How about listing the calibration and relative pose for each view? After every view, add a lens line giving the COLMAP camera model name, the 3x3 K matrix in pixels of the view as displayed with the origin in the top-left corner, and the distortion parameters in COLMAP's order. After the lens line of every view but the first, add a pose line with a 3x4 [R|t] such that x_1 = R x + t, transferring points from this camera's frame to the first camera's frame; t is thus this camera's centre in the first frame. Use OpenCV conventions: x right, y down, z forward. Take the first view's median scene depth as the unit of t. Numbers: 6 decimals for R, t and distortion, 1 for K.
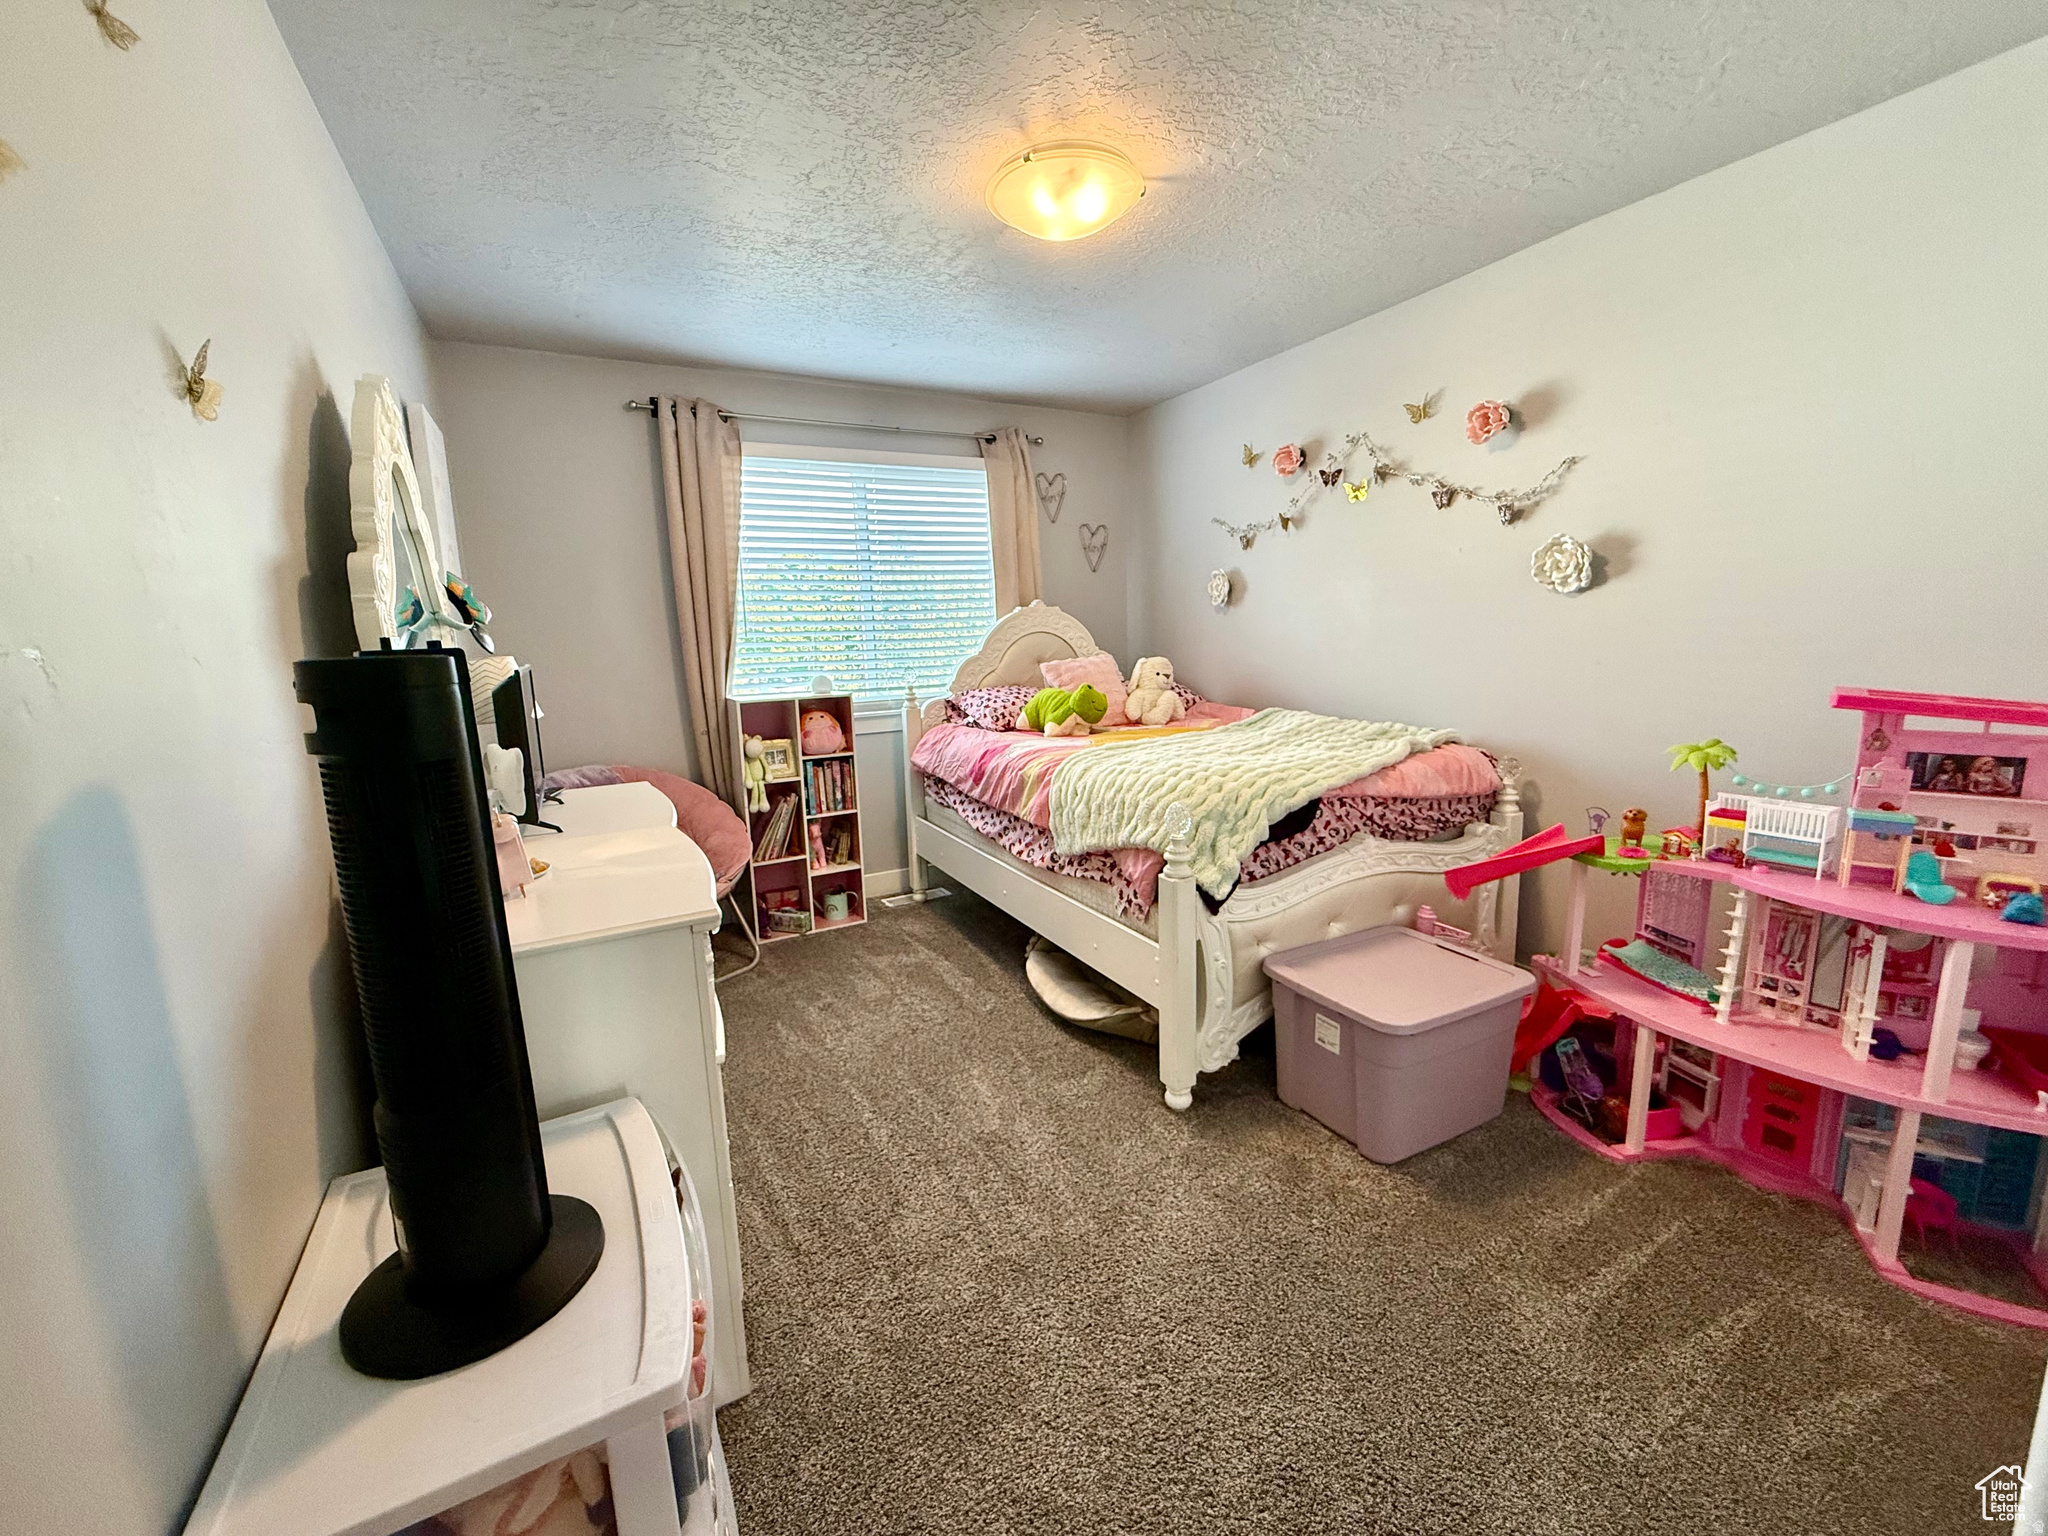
lens RADIAL K [[816.3, 0, 1019.6], [0, 816.3, 770.1], [0, 0, 1]] dist [-0.000422, 0.000025]
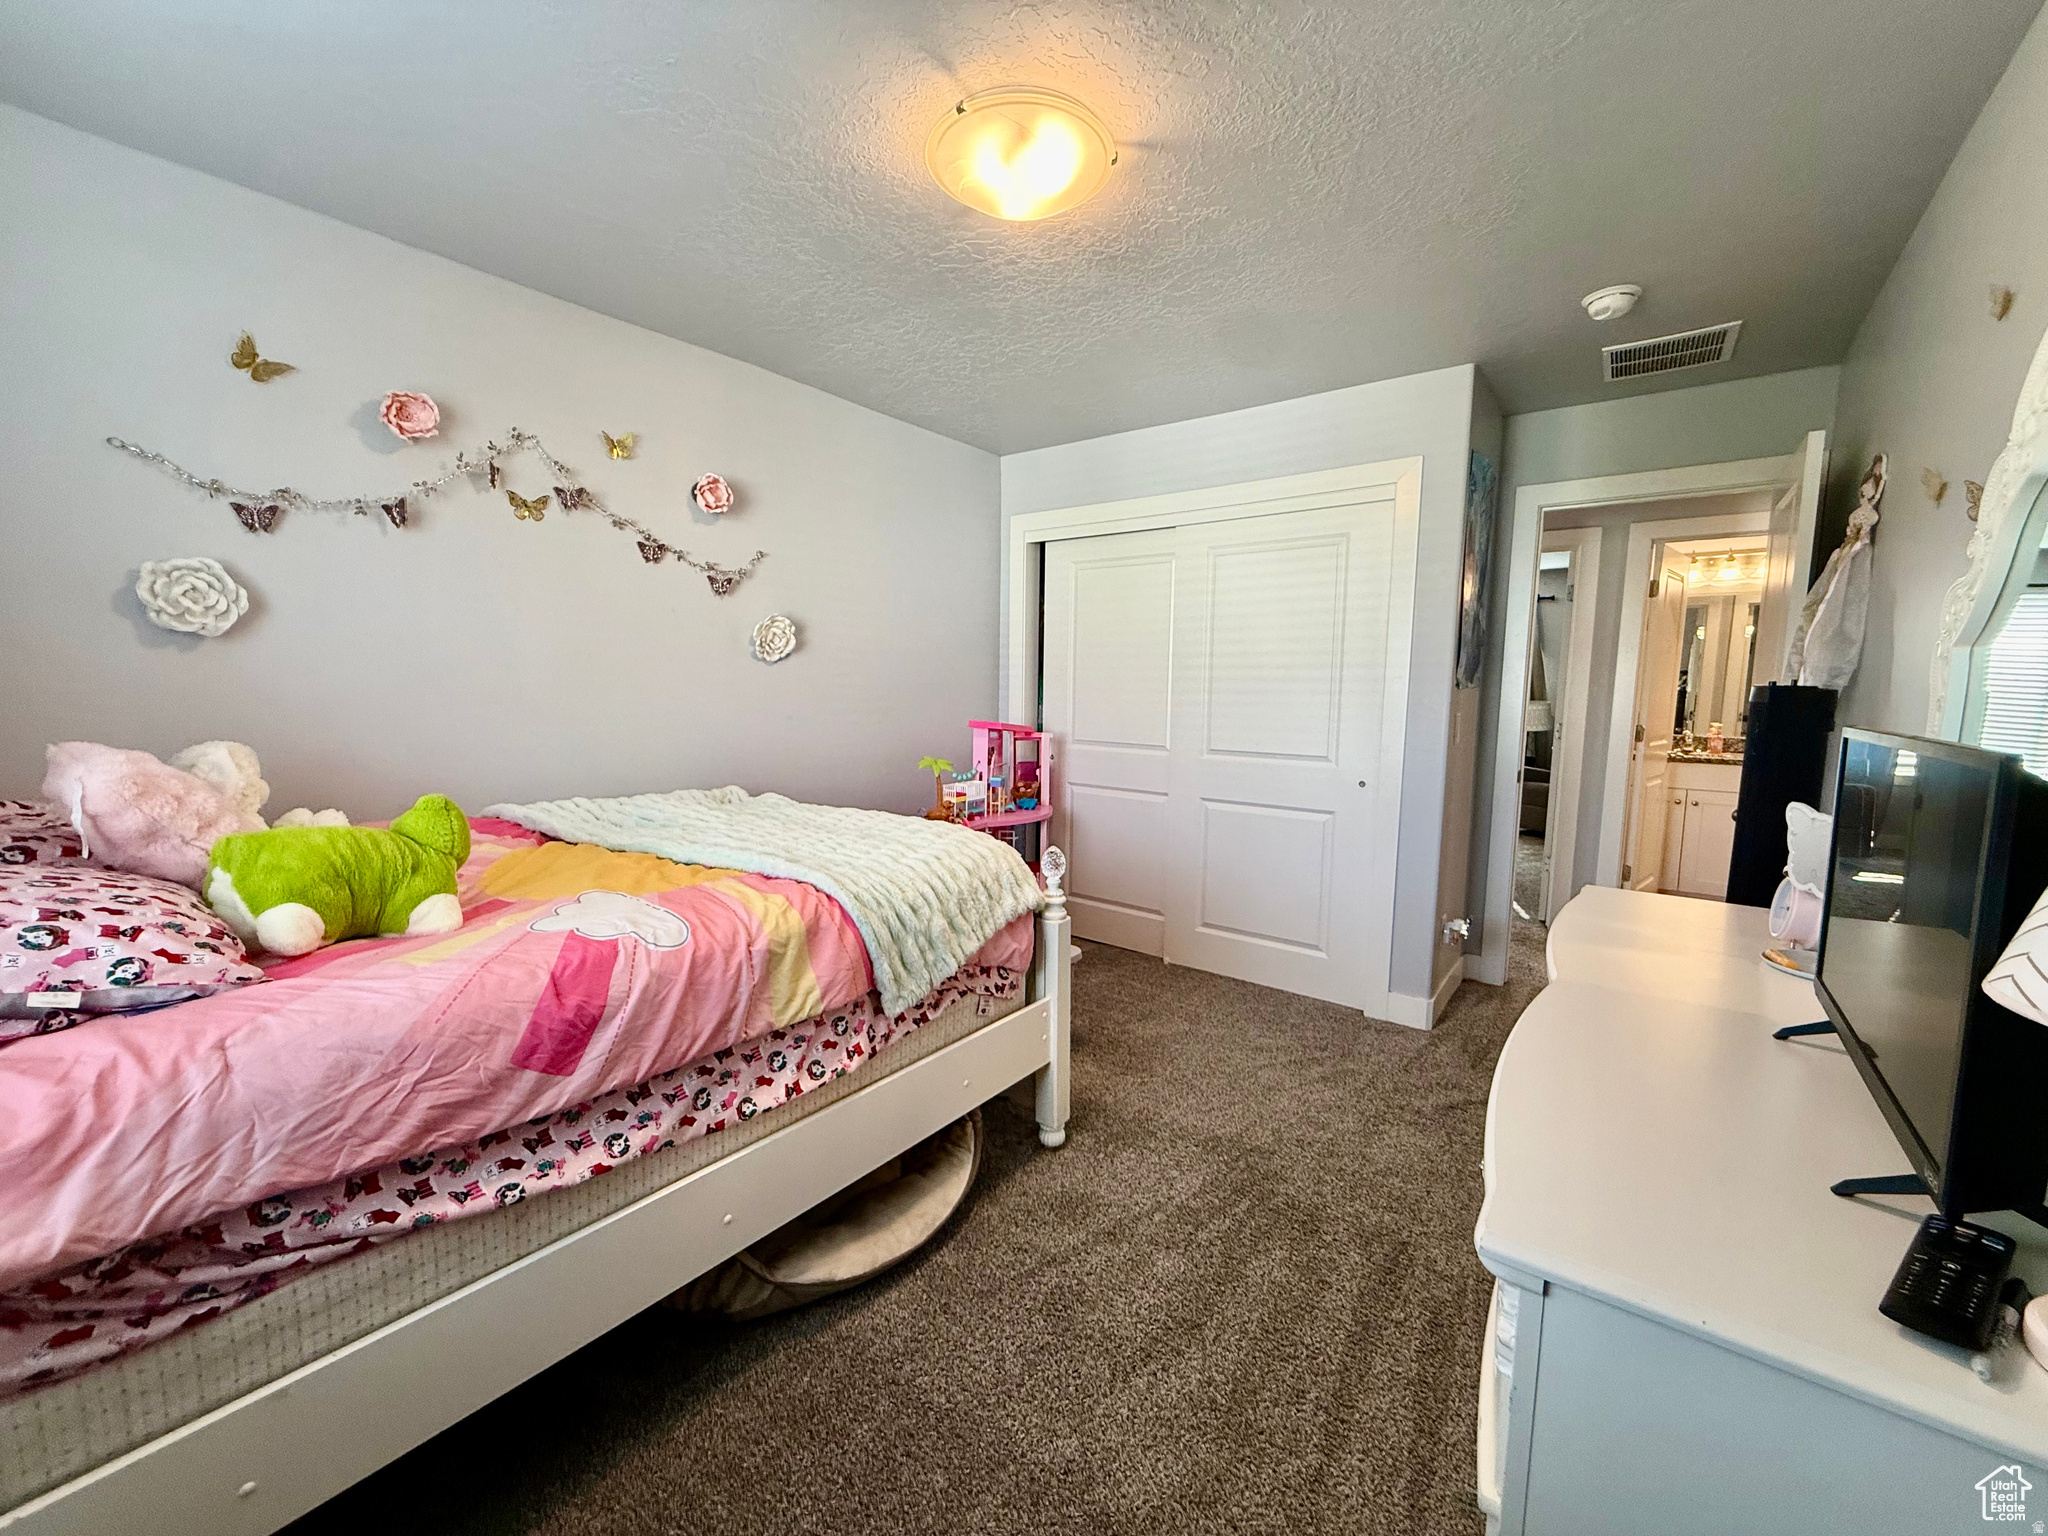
lens RADIAL K [[816.3, 0, 1020.3], [0, 816.3, 771.5], [0, 0, 1]] dist [-0.000422, 0.000025]
pose [[-0.407602, -0.069062, 0.910544, -0.508728], [0.161395, 0.975990, 0.146273, -0.148382], [-0.898784, 0.206578, -0.386669, 0.994233]]
